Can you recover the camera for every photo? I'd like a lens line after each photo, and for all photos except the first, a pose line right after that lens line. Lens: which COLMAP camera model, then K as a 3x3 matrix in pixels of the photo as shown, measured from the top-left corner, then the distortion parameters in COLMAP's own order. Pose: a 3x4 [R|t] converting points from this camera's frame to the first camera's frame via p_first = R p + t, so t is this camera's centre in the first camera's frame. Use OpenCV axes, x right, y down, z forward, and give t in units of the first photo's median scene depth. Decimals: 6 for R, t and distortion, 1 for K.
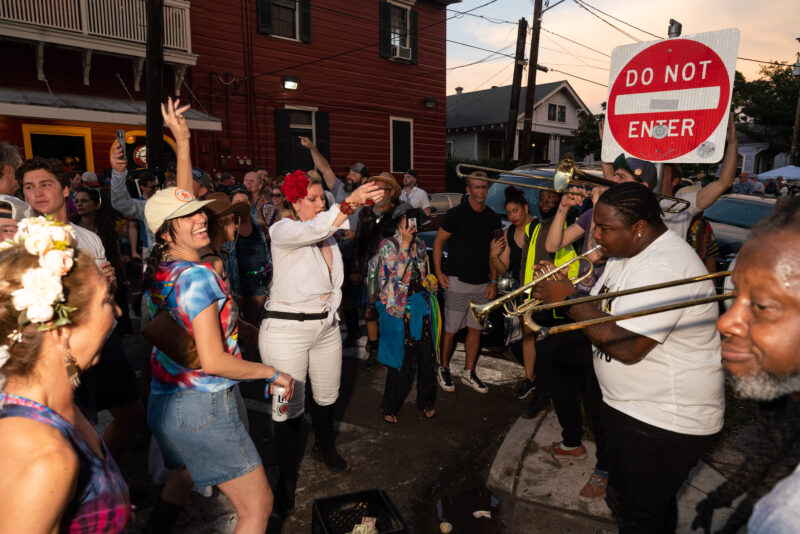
lens RADIAL K [[547.0, 0, 402.5], [0, 547.0, 267.4], [0, 0, 1]] dist [-0.002523, -0.000521]
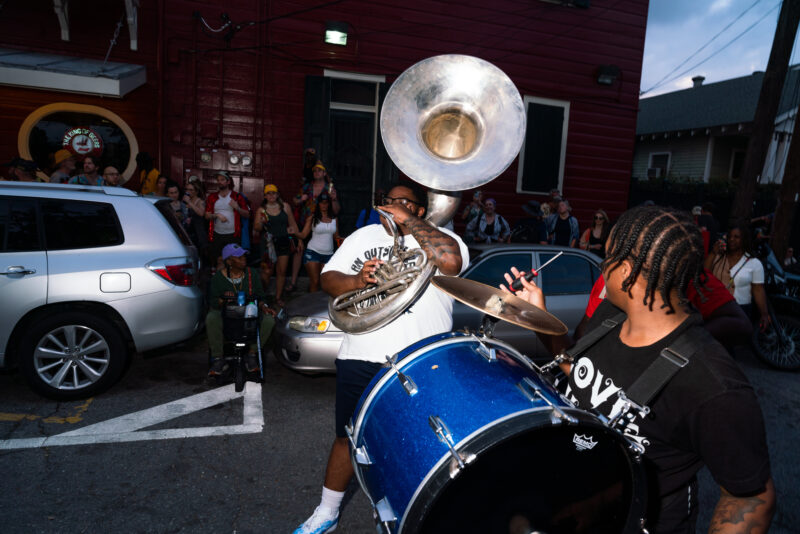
lens RADIAL K [[565.9, 0, 398.8], [0, 565.9, 266.2], [0, 0, 1]] dist [-0.002544, -0.000569]
pose [[0.916298, 0.104170, -0.386713, 0.110759], [-0.119343, 0.992734, -0.015362, -0.074964], [0.382303, 0.060228, 0.922072, 0.422992]]
